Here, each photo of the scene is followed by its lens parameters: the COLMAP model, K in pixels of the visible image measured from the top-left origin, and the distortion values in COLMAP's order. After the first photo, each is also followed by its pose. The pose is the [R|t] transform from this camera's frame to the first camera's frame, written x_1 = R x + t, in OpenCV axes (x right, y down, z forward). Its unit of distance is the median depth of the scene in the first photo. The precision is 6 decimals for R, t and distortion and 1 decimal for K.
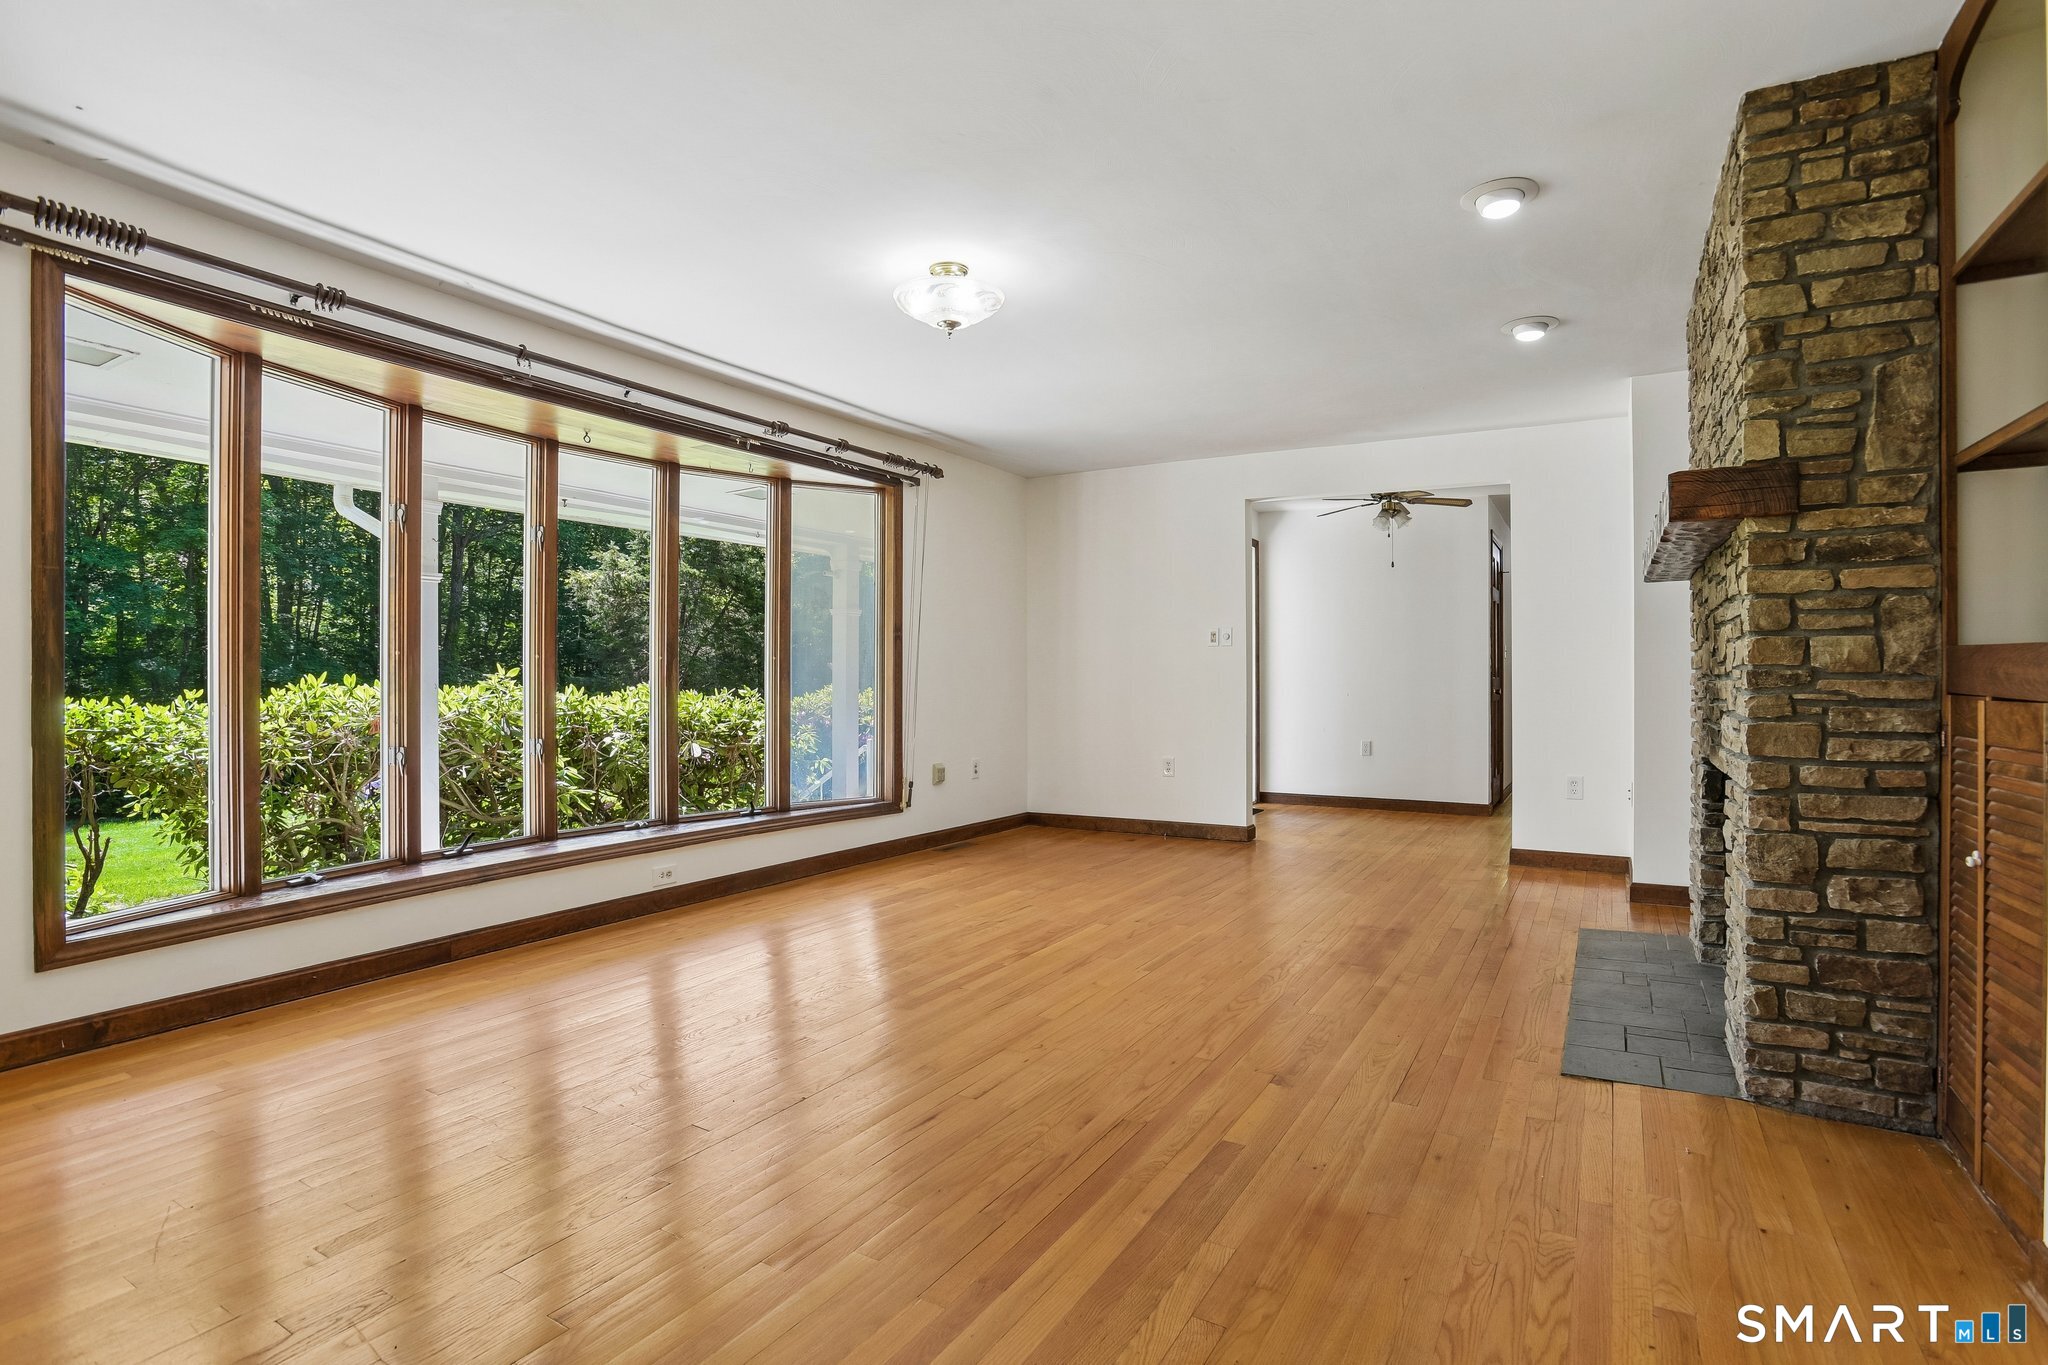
lens RADIAL K [[995.7, 0, 1039.2], [0, 995.7, 683.3], [0, 0, 1]] dist [-0.055984, 0.017845]
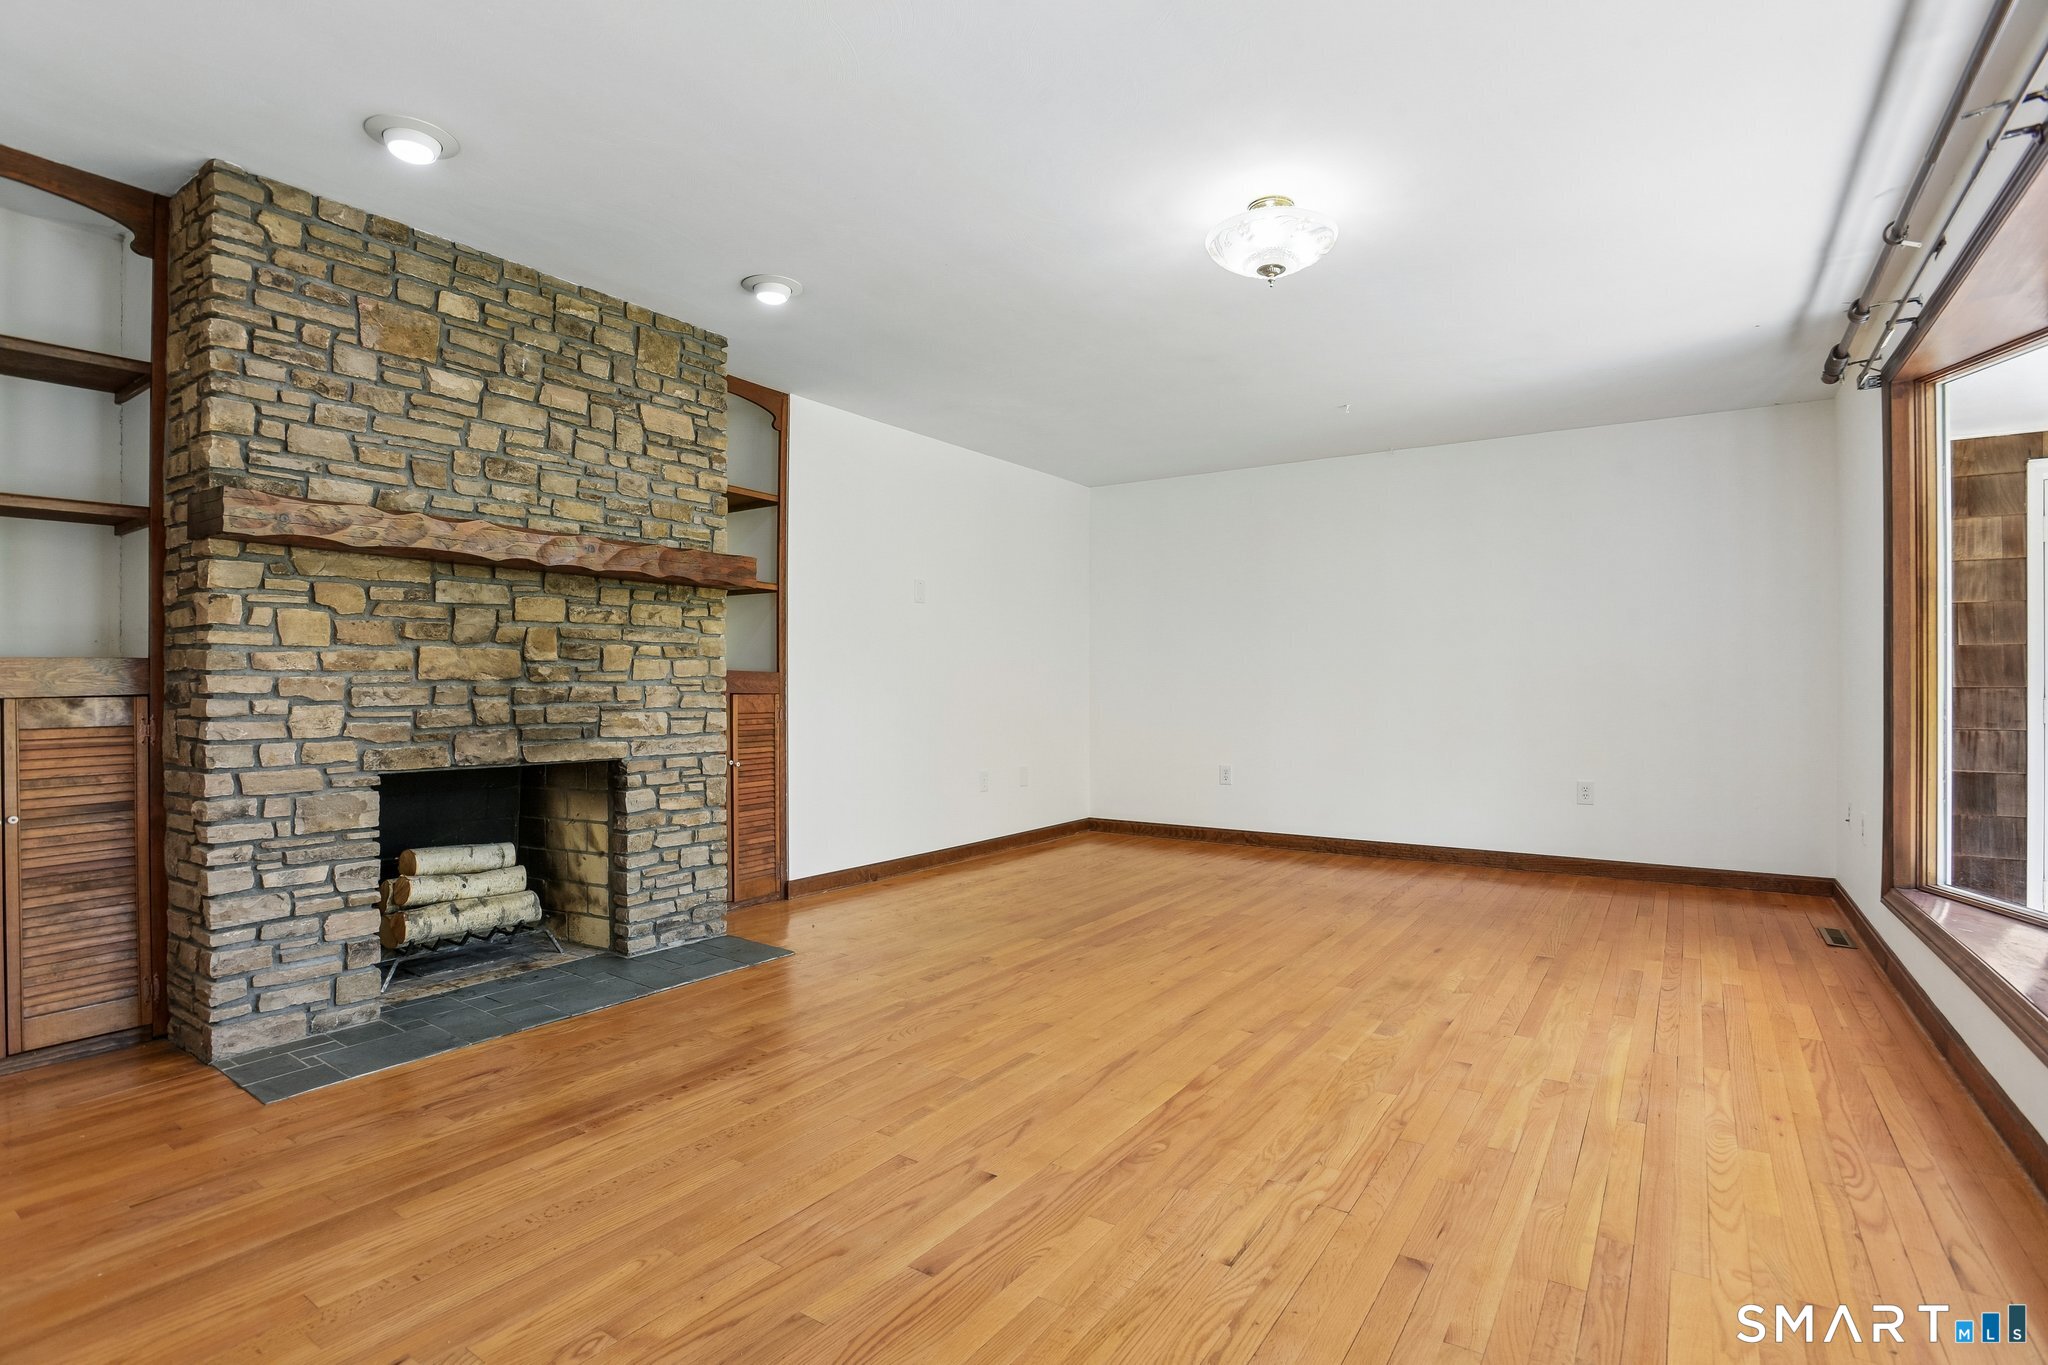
lens RADIAL K [[995.7, 0, 1025.2], [0, 995.7, 683.7], [0, 0, 1]] dist [-0.055984, 0.017845]
pose [[-0.997287, -0.000121, 0.073613, 0.085103], [-0.000021, 0.999999, 0.001357, -0.010065], [-0.073614, 0.001352, -0.997286, 2.755344]]
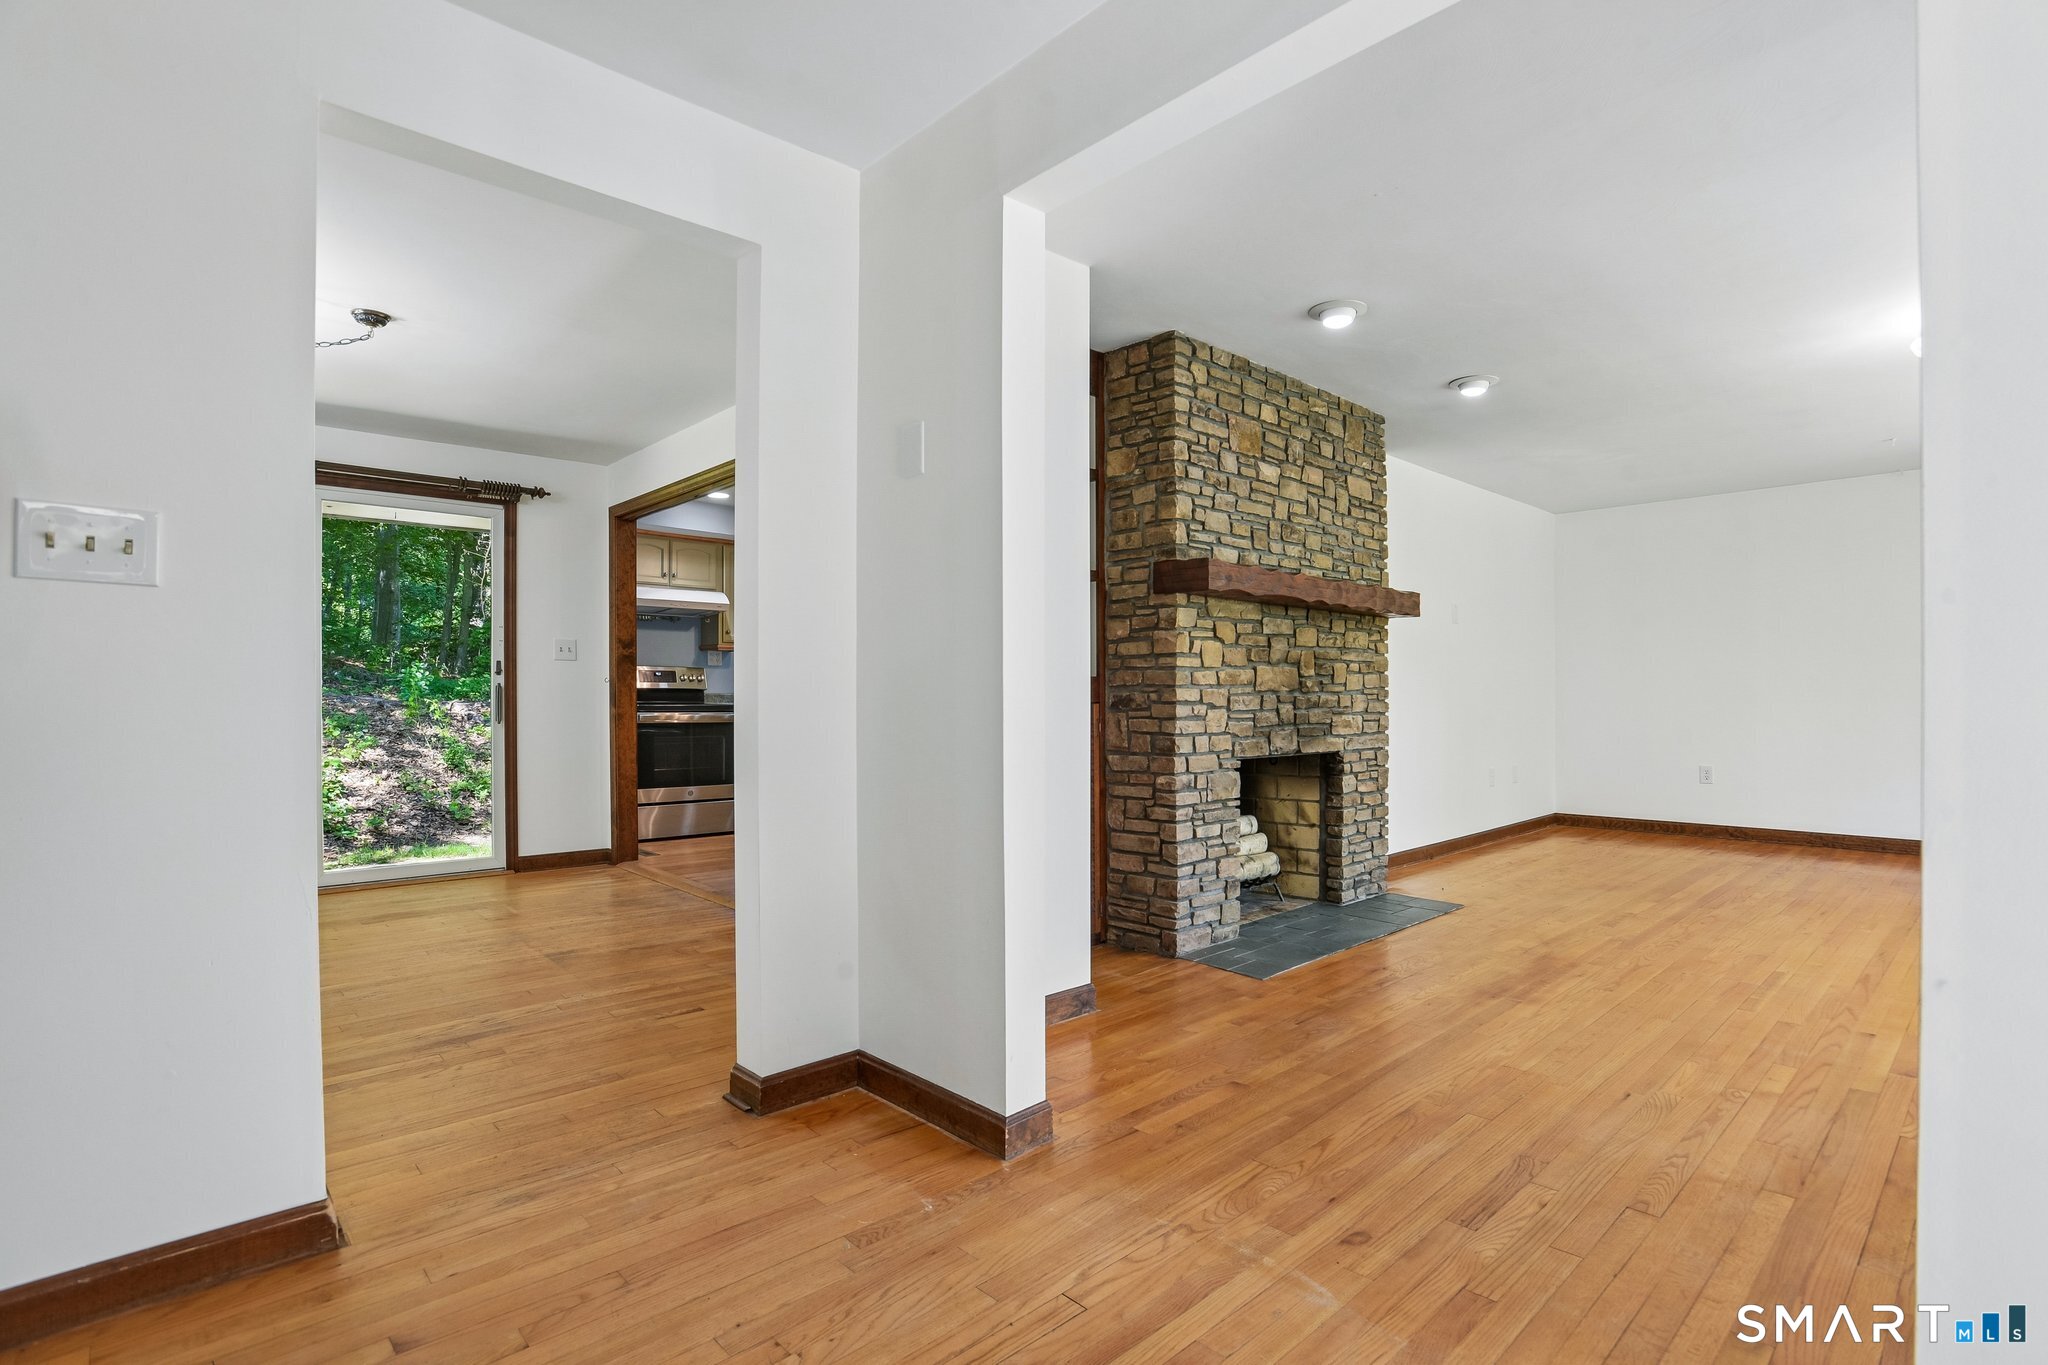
lens RADIAL K [[995.7, 0, 1023.6], [0, 995.7, 701.8], [0, 0, 1]] dist [-0.055984, 0.017845]
pose [[-0.957527, 0.005324, 0.288293, 0.893115], [0.007634, 0.999947, 0.006889, -0.009100], [-0.288241, 0.008798, -0.957517, 3.388091]]
